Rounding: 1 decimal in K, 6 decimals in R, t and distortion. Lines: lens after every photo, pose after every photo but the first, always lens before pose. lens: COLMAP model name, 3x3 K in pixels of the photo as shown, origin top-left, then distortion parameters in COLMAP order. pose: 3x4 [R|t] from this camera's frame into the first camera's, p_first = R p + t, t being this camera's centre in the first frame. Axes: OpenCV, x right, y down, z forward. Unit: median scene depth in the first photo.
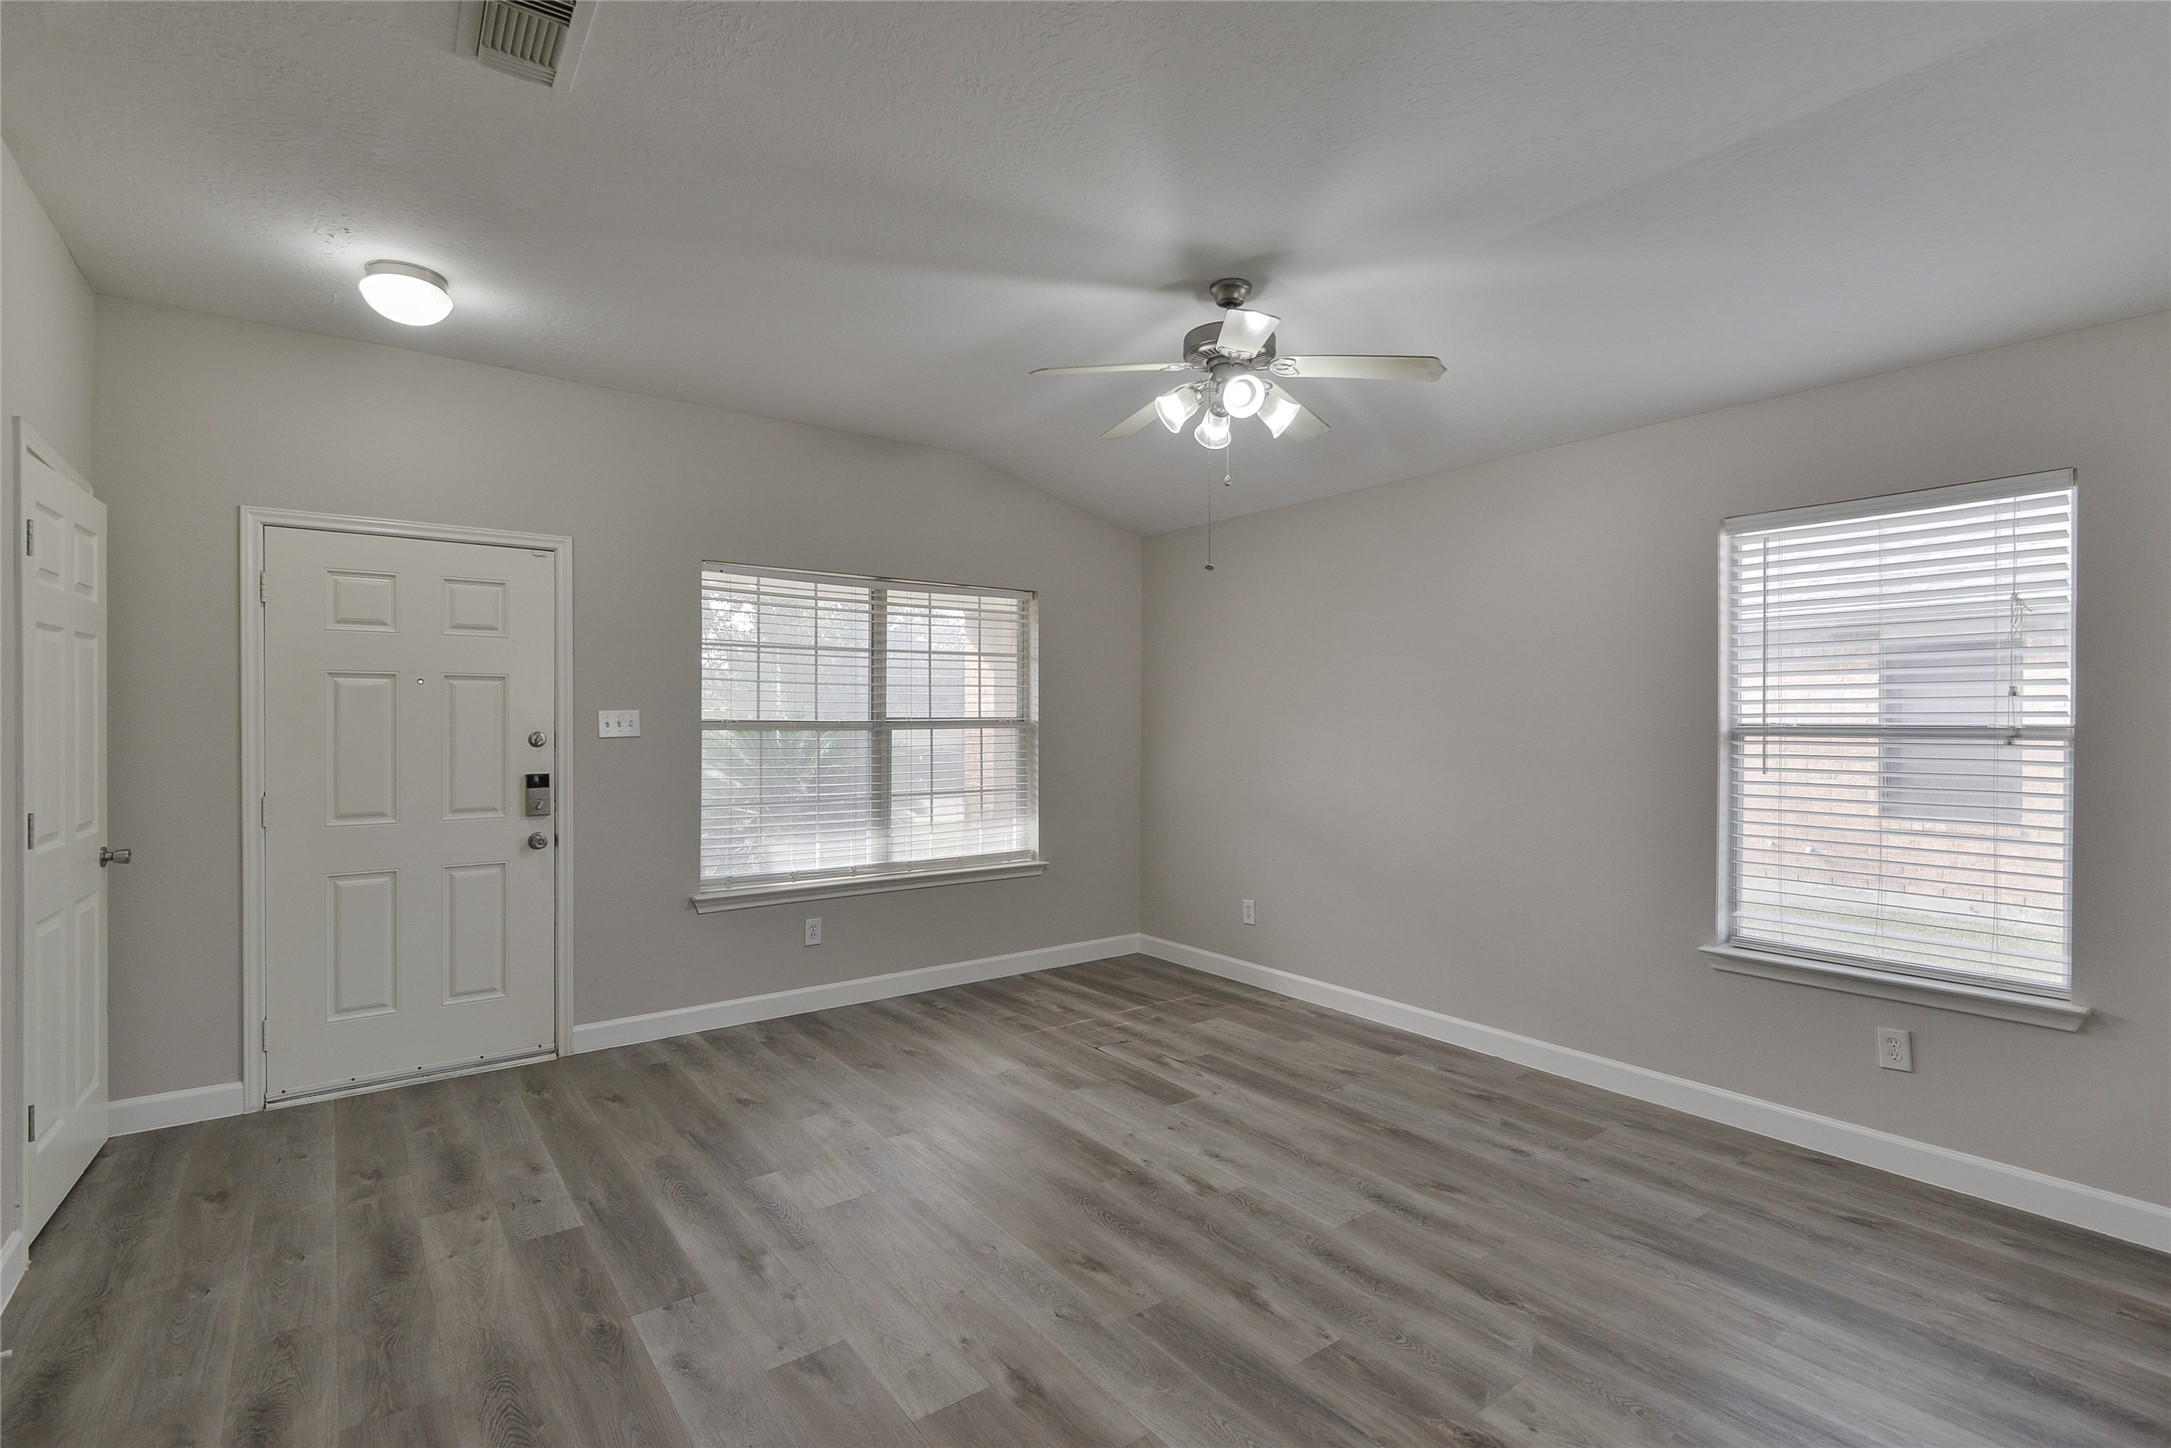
lens RADIAL K [[995.0, 0, 1079.5], [0, 995.0, 721.1], [0, 0, 1]] dist [0.007325, -0.007473]
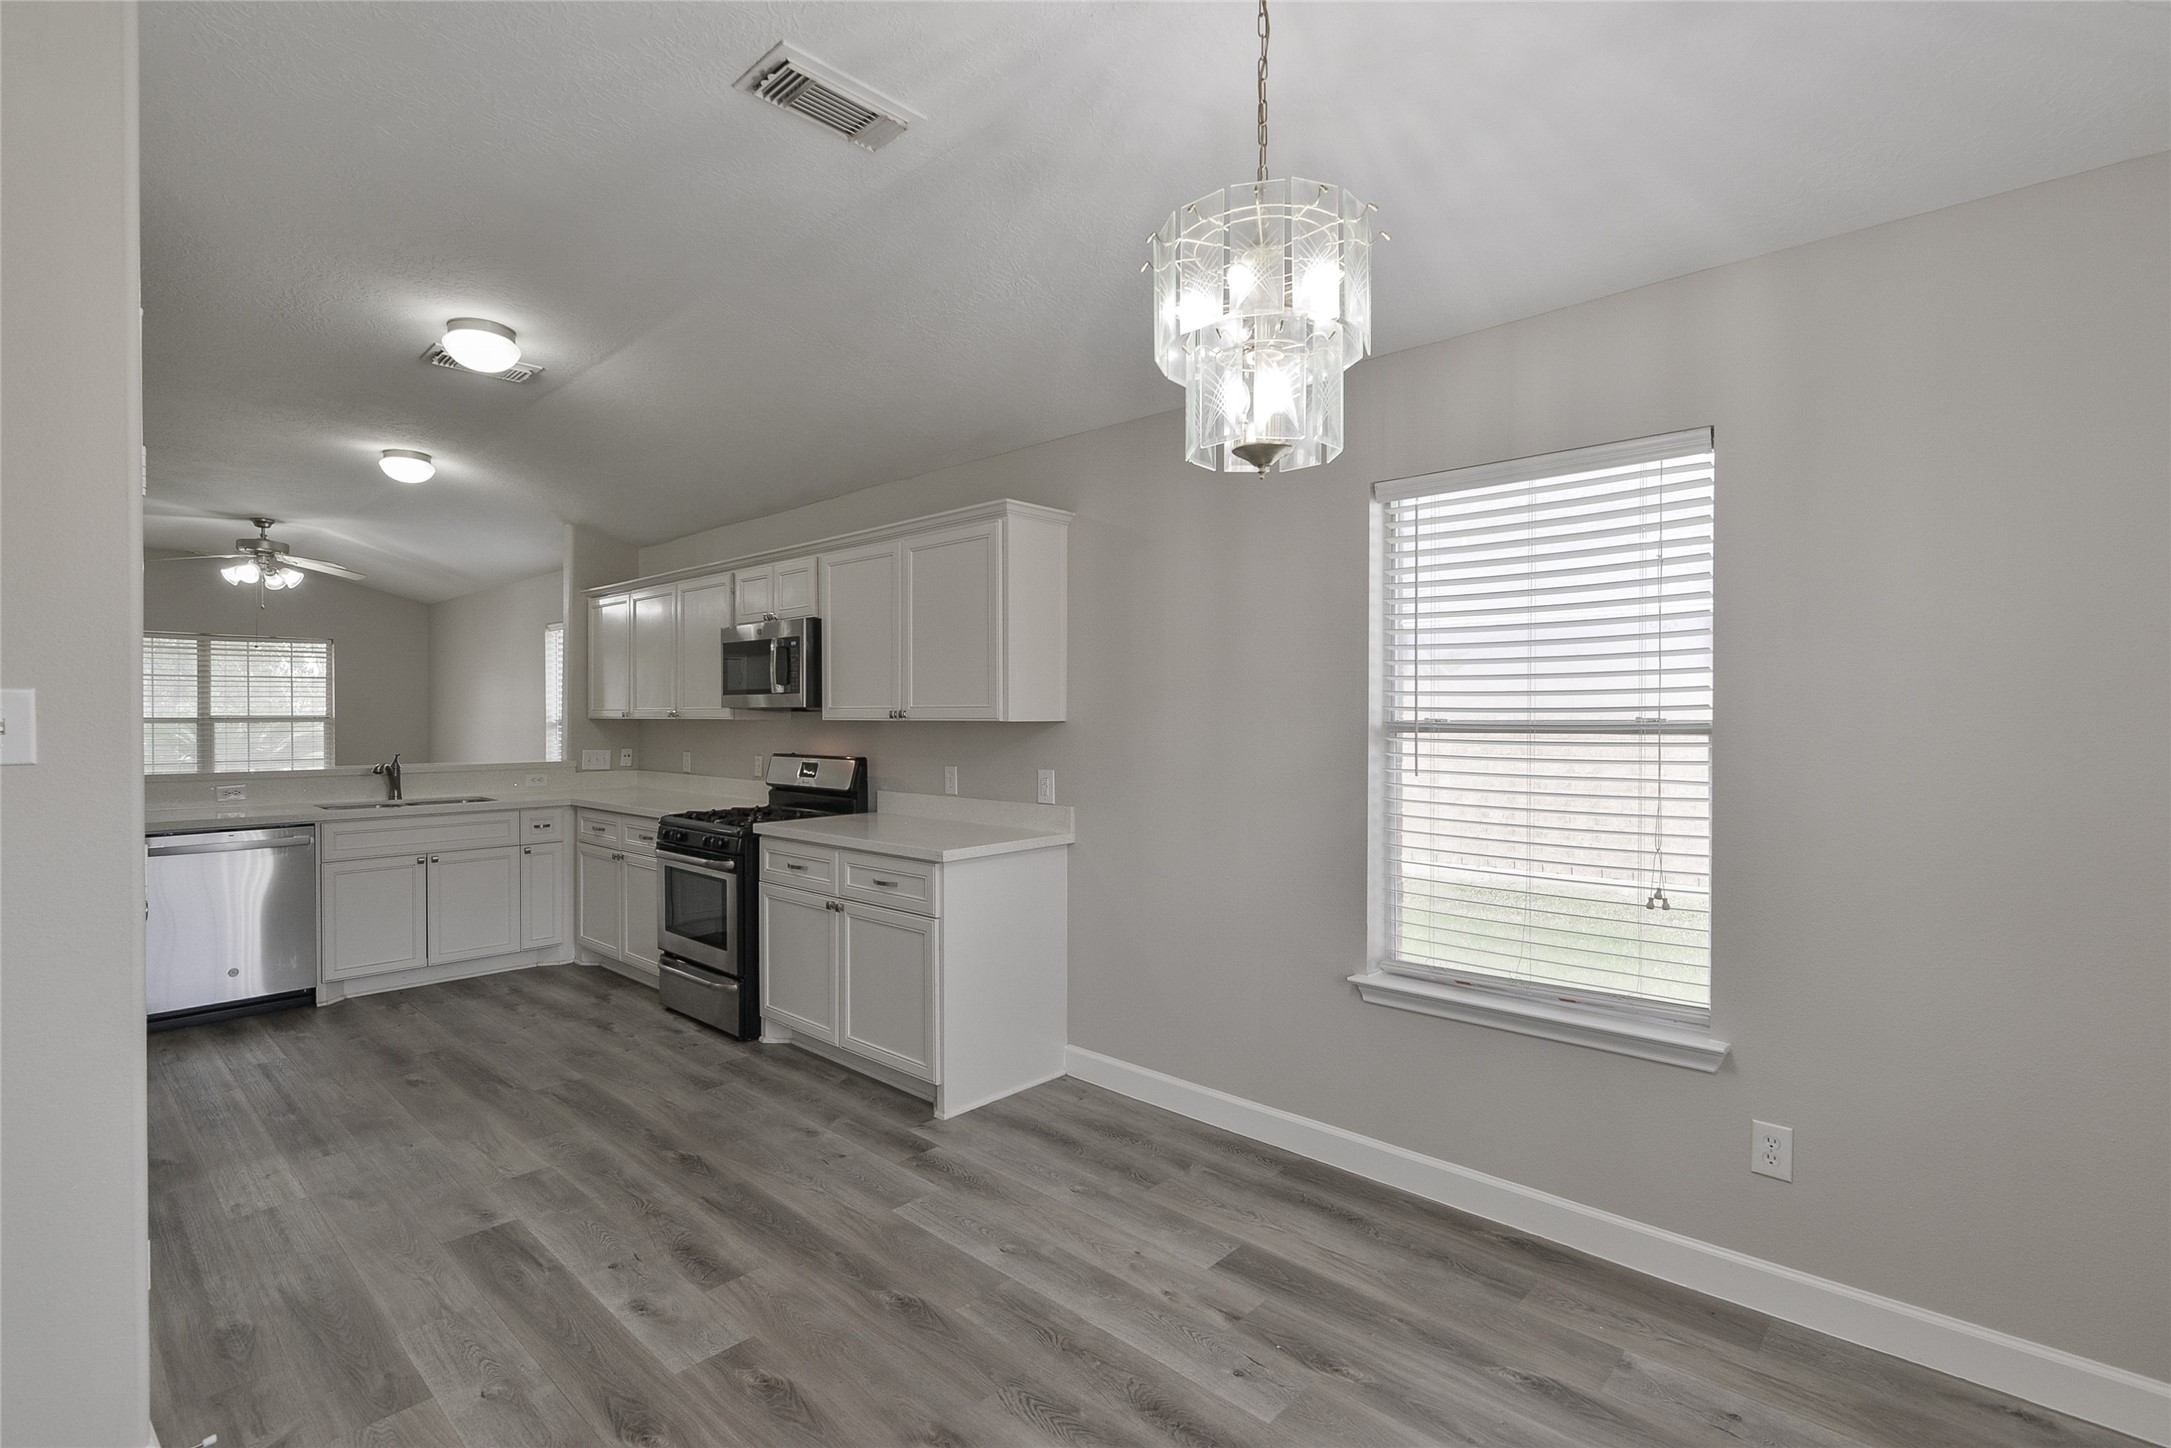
lens RADIAL K [[995.0, 0, 1079.5], [0, 995.0, 721.1], [0, 0, 1]] dist [0.007325, -0.007473]
pose [[0.983623, -0.003534, 0.180204, 1.317132], [0.003203, 0.999993, 0.002125, 0.008890], [-0.180210, -0.001513, 0.983627, -1.289400]]
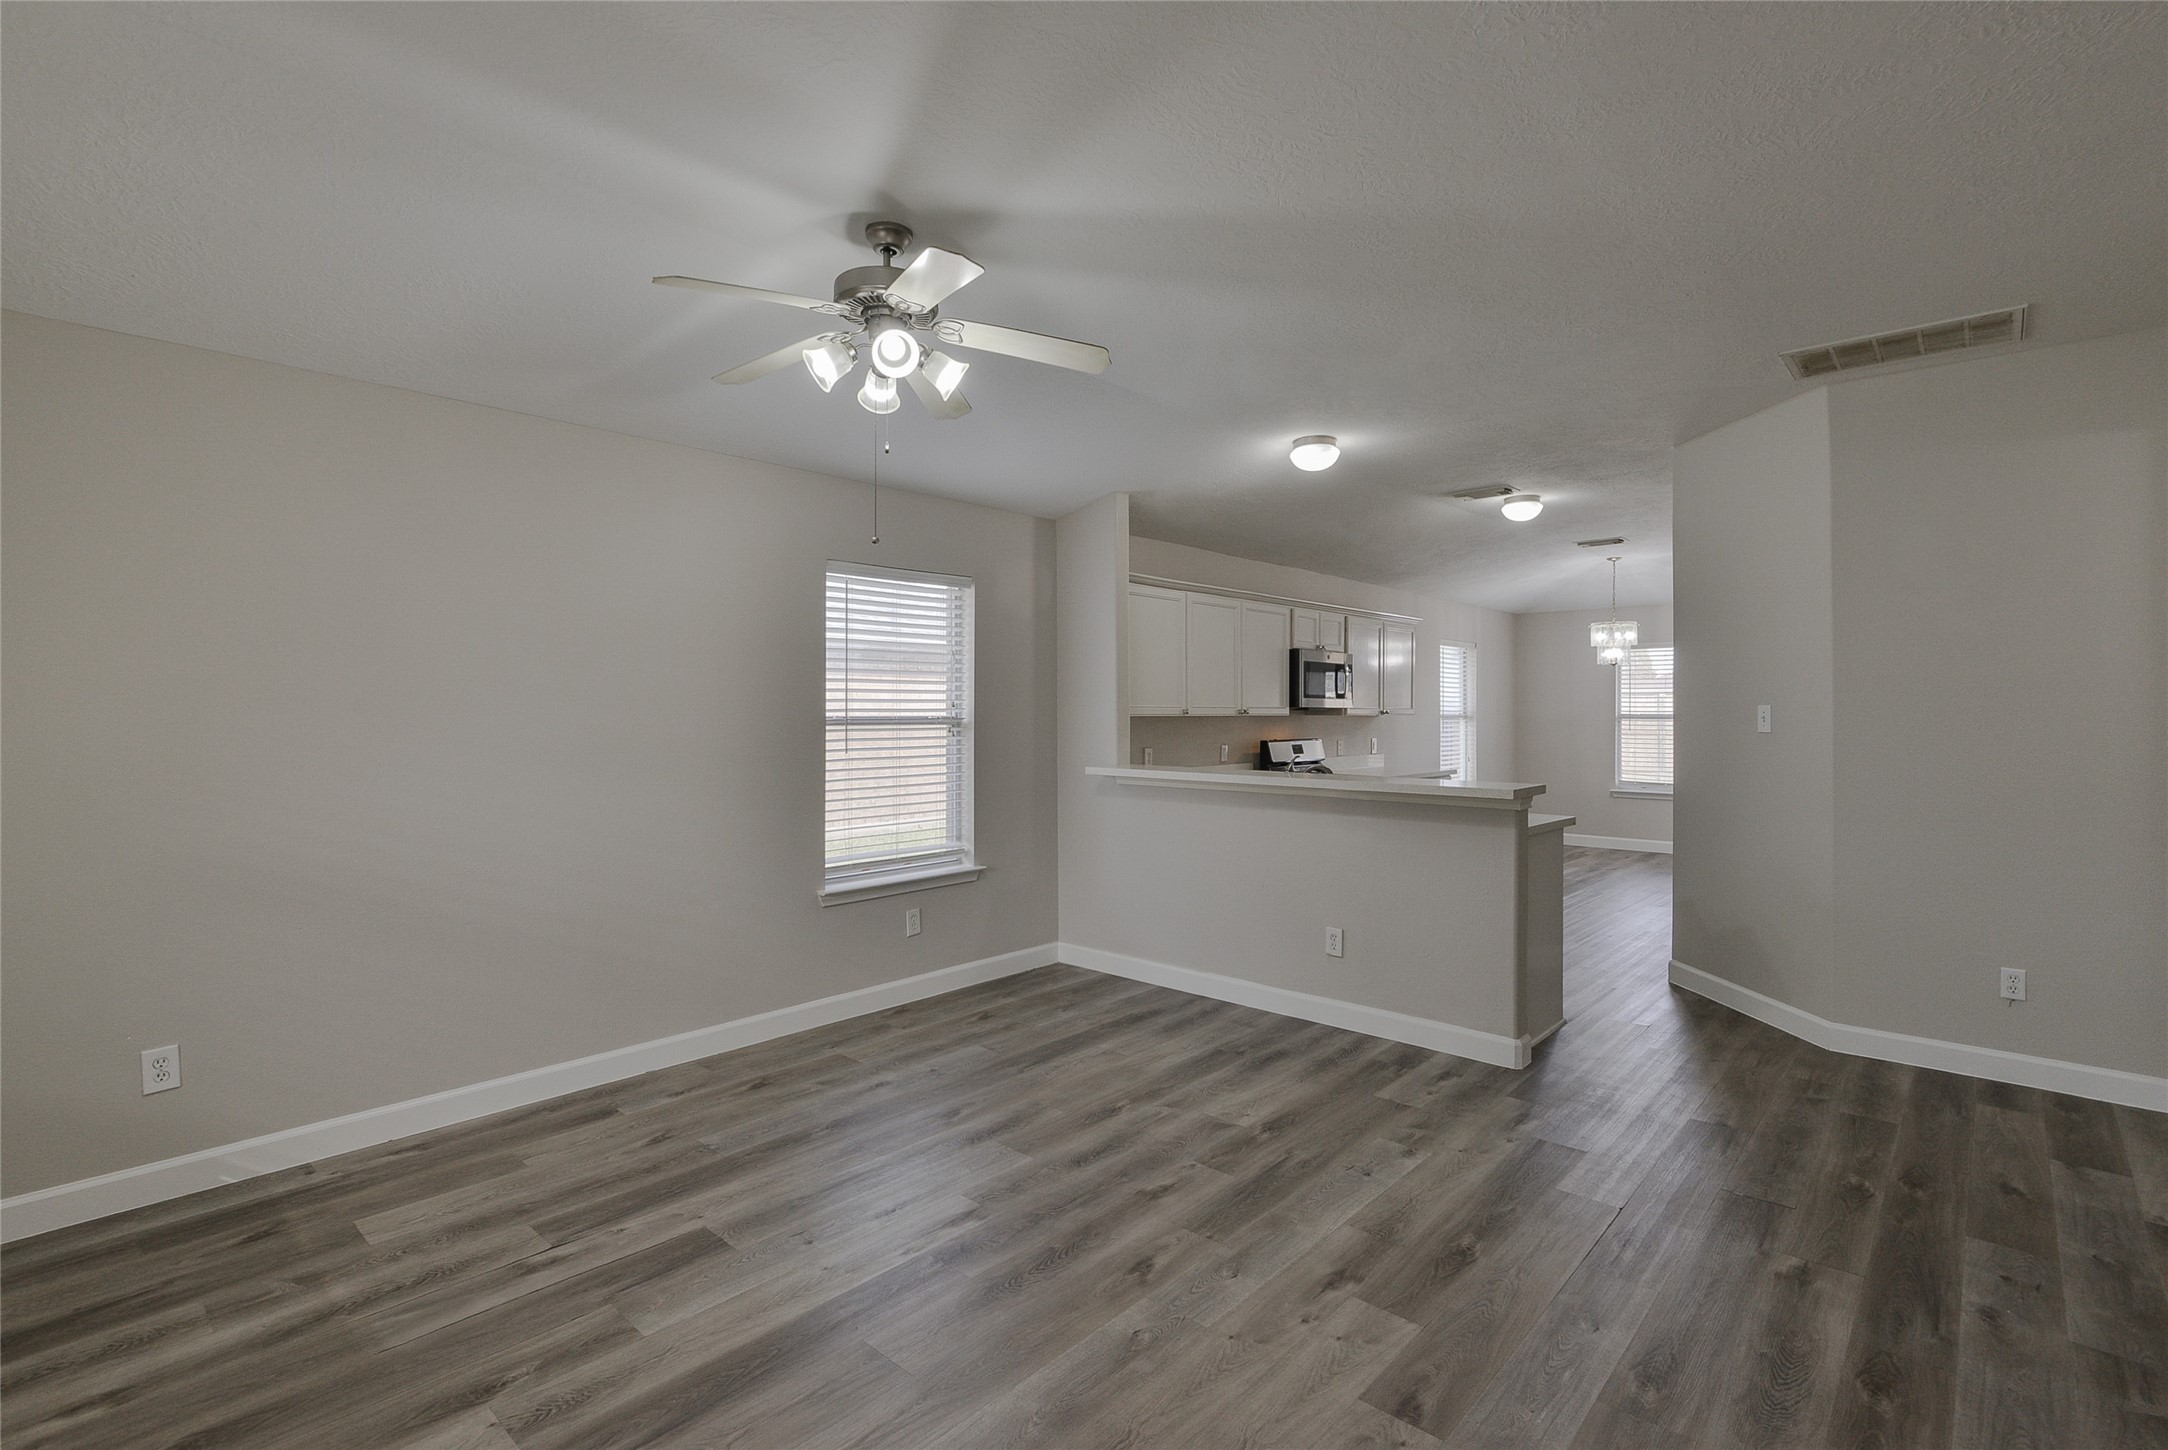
lens RADIAL K [[1004.4, 0, 1085.5], [0, 1004.4, 712.5], [0, 0, 1]] dist [-0.001625, -0.001592]
pose [[-0.189898, -0.004429, 0.981794, -0.656639], [0.002327, 0.999985, 0.004961, -0.008268], [-0.981801, 0.003227, -0.189885, 0.855313]]
